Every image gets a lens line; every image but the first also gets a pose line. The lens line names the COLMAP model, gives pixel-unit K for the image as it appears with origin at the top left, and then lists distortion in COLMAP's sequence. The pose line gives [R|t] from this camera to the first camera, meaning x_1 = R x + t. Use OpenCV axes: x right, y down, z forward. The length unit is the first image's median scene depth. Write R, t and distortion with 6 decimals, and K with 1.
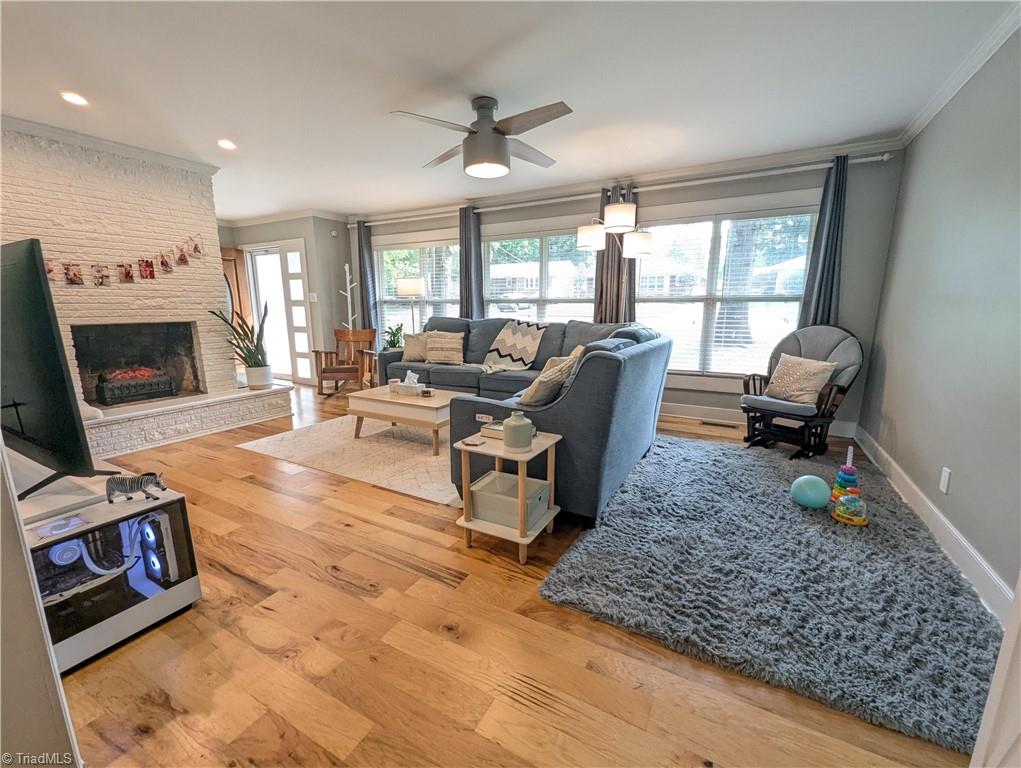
lens RADIAL K [[428.0, 0, 511.3], [0, 428.0, 386.2], [0, 0, 1]] dist [-0.000485, -0.000480]
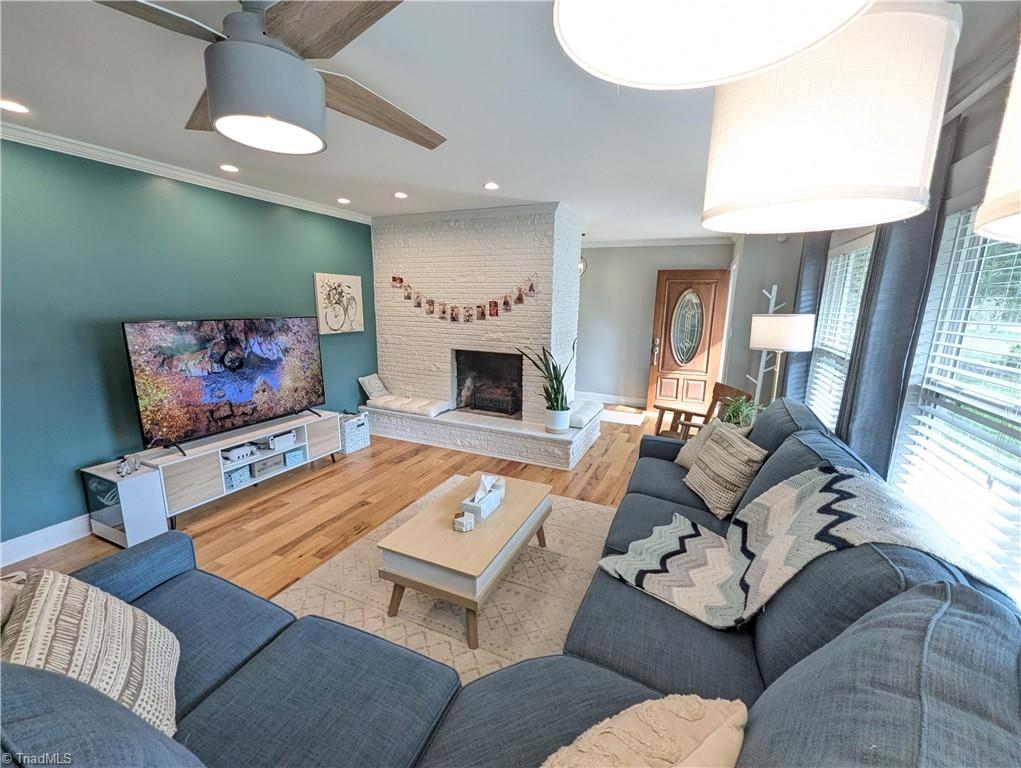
lens RADIAL K [[428.0, 0, 508.8], [0, 428.0, 389.3], [0, 0, 1]] dist [-0.000485, -0.000480]
pose [[0.081091, 0.202566, -0.975905, 0.368464], [-0.207353, 0.961136, 0.182271, -0.287179], [0.974900, 0.187576, 0.119942, 0.951944]]
